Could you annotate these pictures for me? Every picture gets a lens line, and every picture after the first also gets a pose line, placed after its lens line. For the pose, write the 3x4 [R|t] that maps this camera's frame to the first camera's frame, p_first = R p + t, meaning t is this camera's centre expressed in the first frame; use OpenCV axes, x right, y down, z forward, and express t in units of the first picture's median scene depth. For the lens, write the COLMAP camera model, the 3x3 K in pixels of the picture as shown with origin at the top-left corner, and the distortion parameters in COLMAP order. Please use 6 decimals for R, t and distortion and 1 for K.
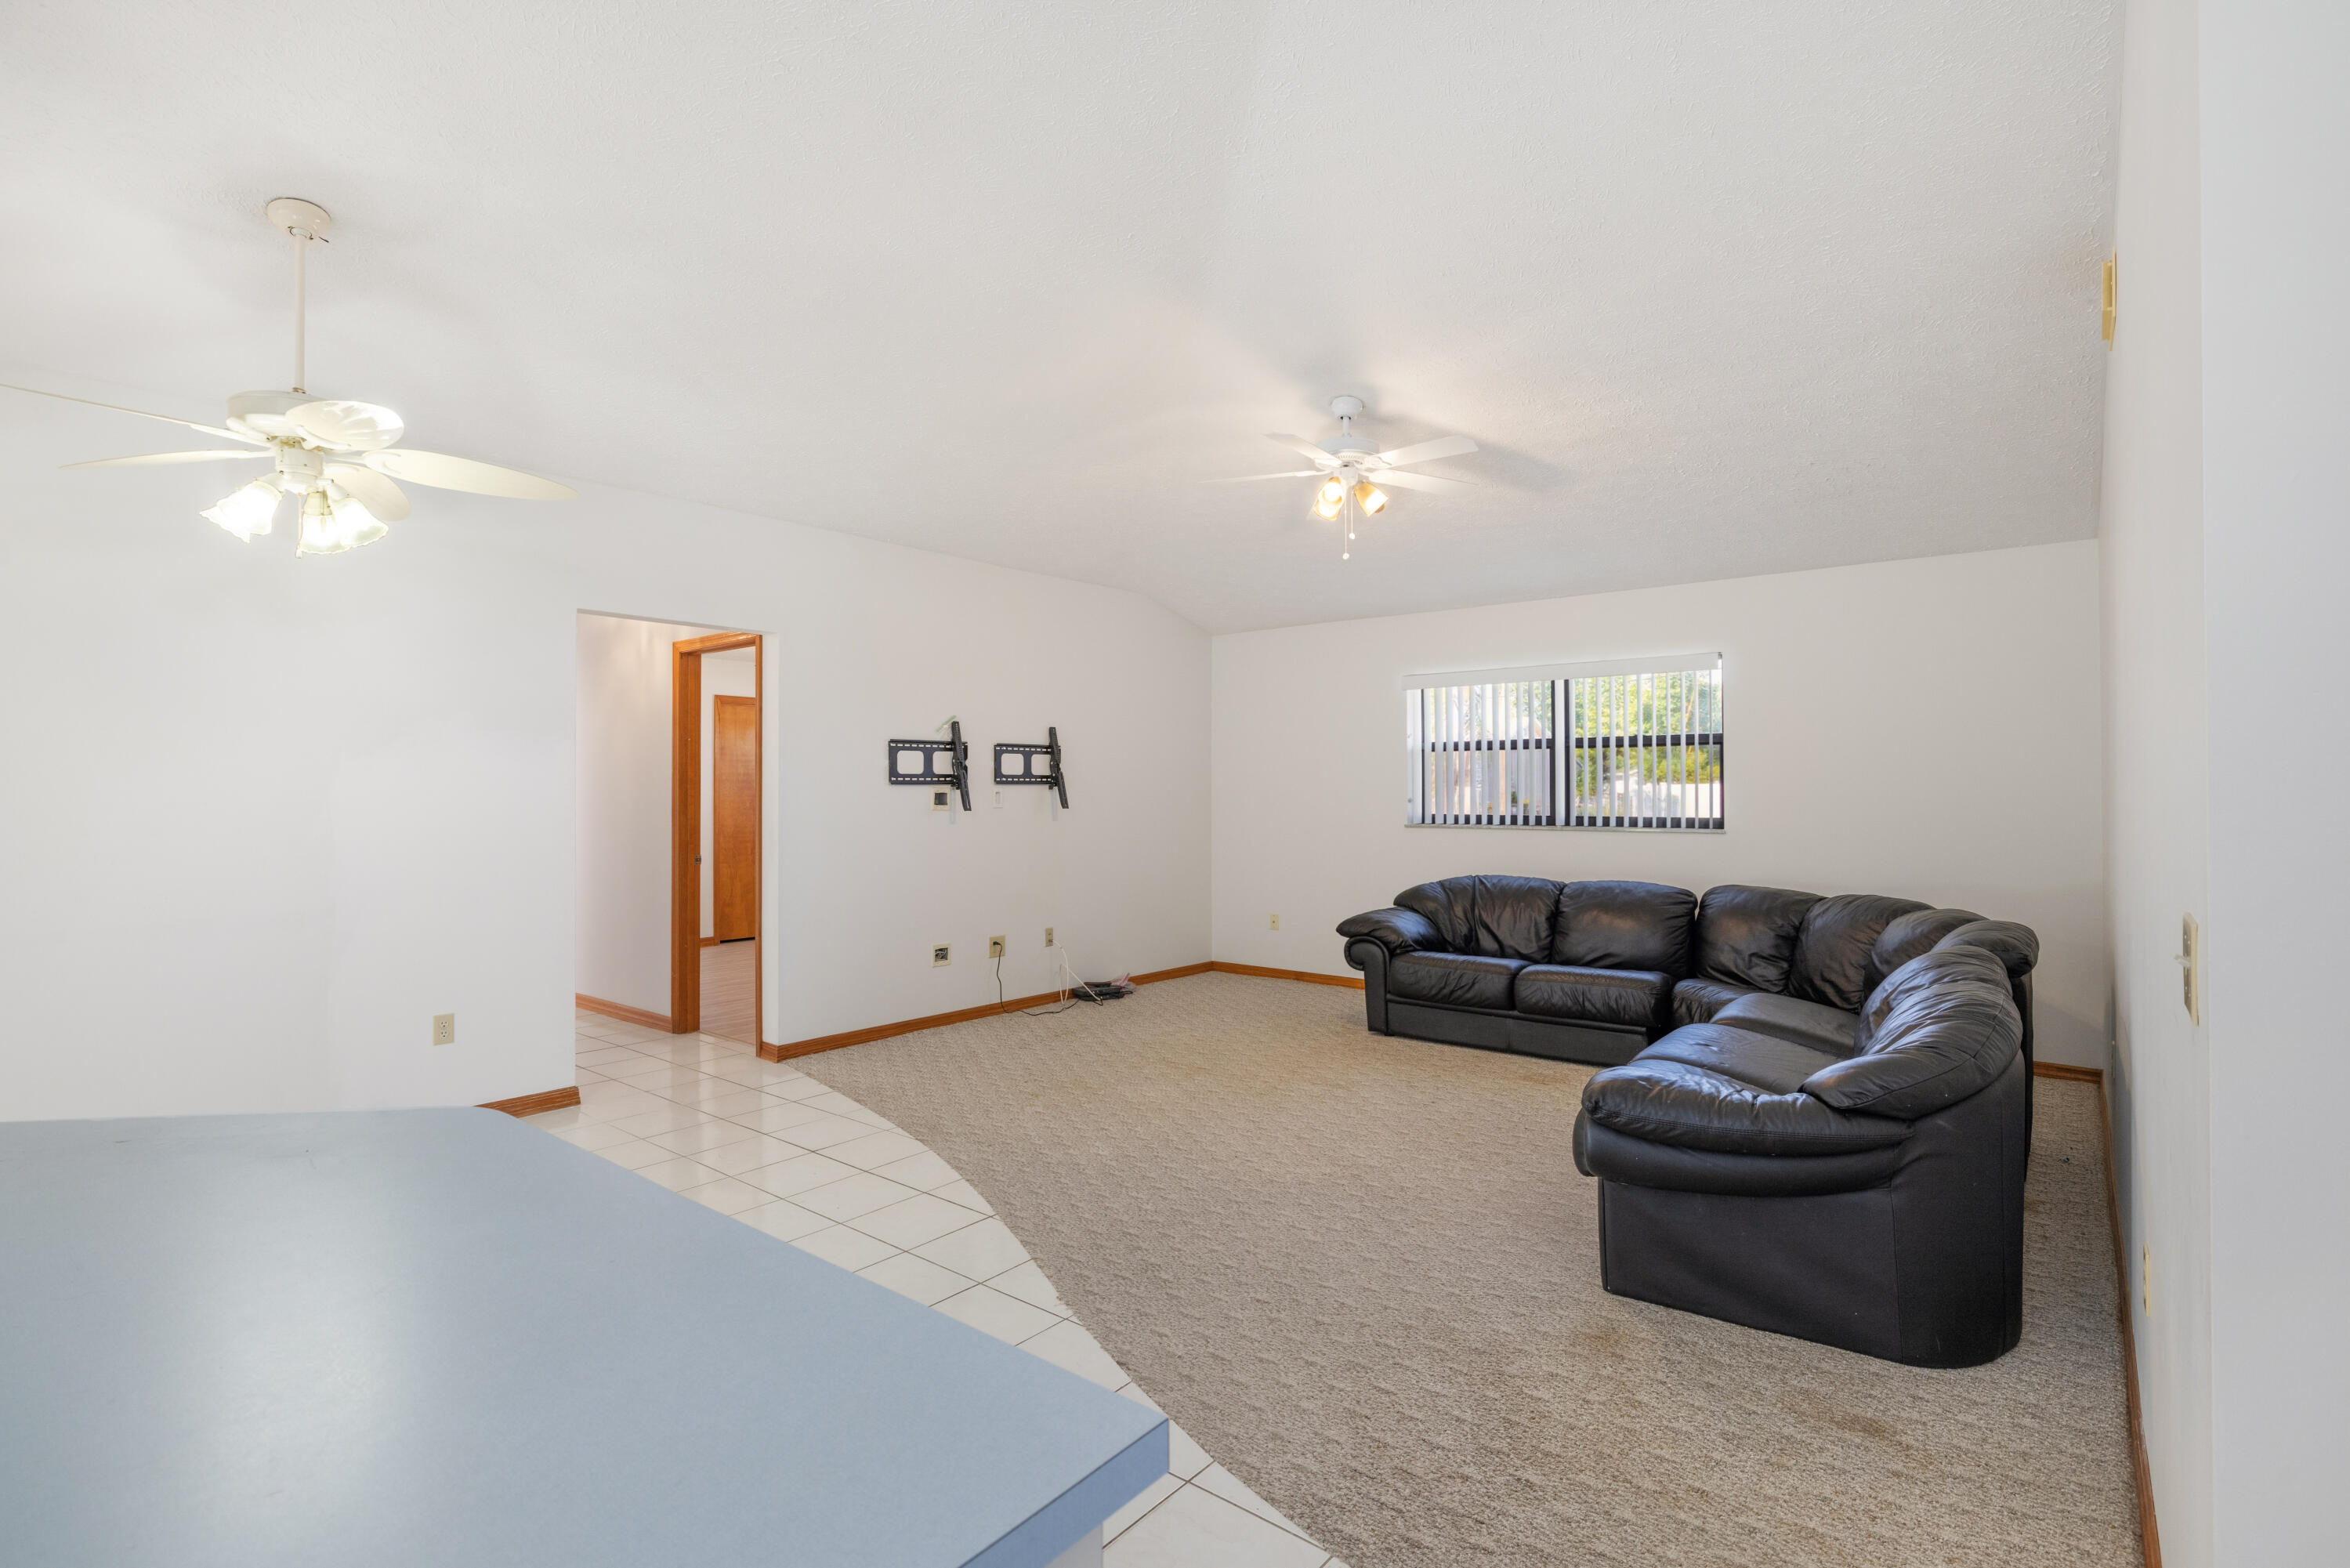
lens RADIAL K [[1104.4, 0, 1169.6], [0, 1104.4, 778.8], [0, 0, 1]] dist [0.001307, -0.000382]
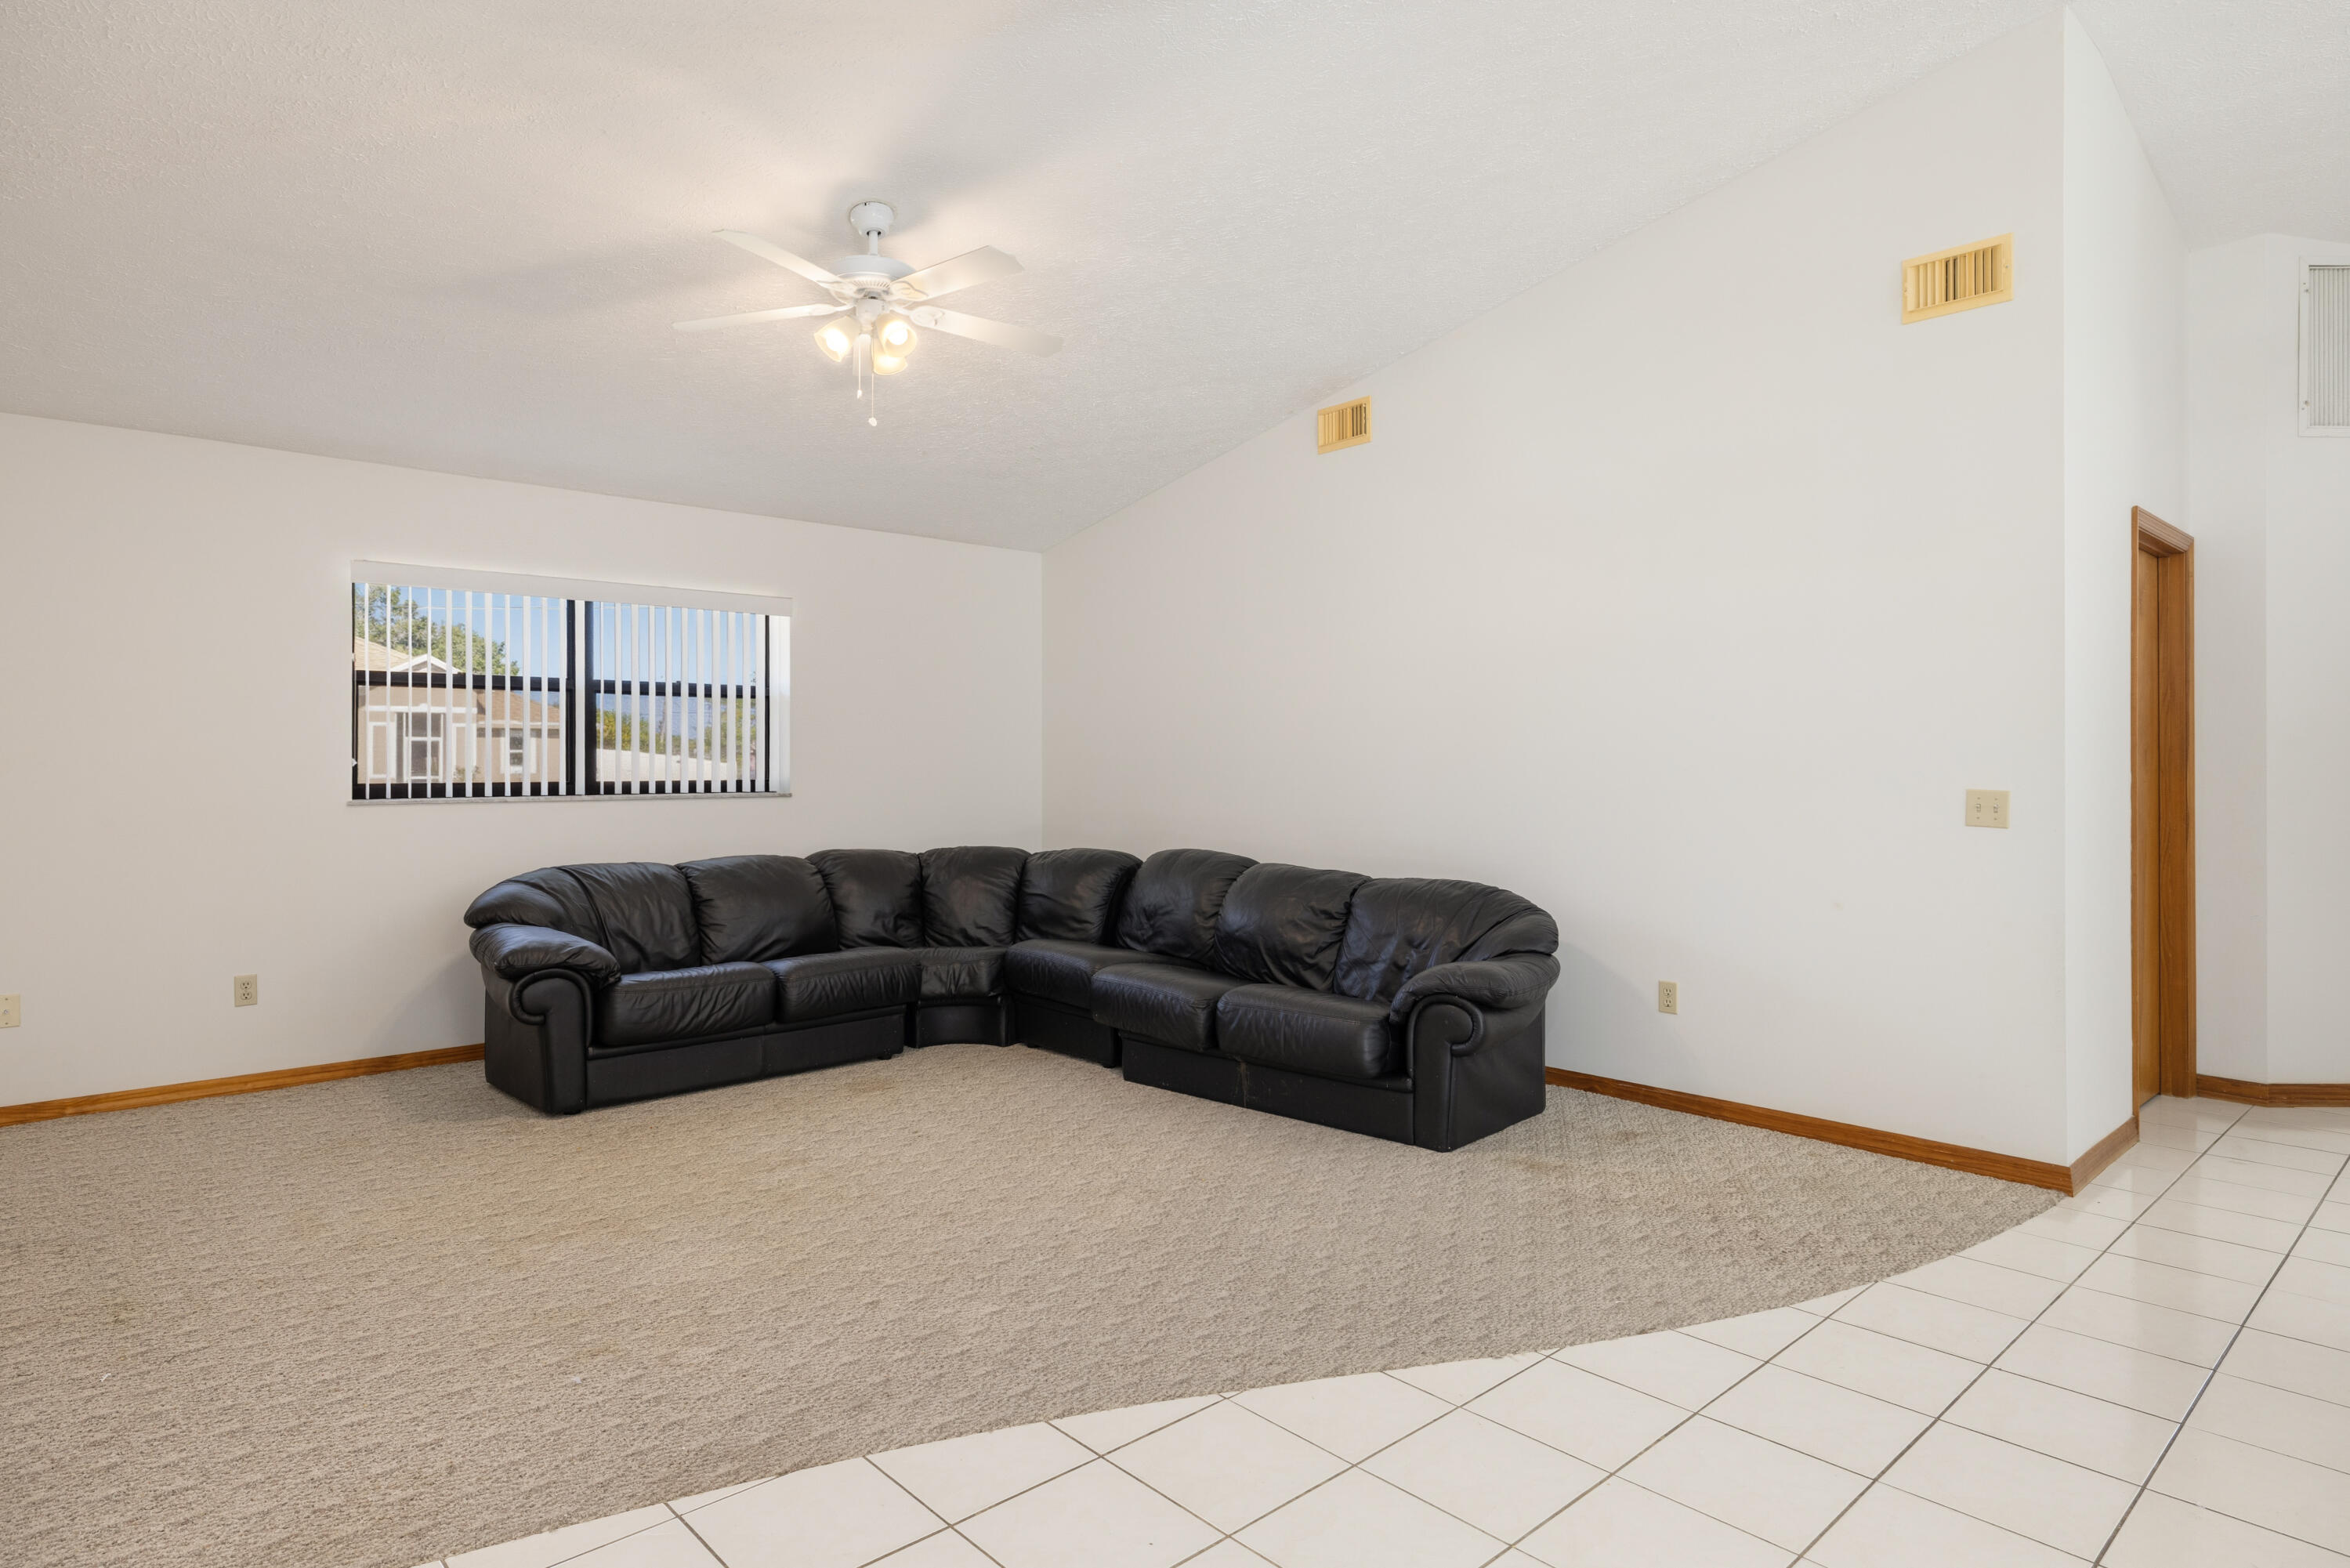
lens RADIAL K [[1316.0, 0, 1147.8], [0, 1316.0, 758.7], [0, 0, 1]] dist [0.002527, -0.000426]
pose [[0.151536, 0.002651, 0.988448, -0.555300], [-0.011150, 0.999937, -0.000972, 0.016929], [-0.988389, -0.010874, 0.151556, 0.562499]]
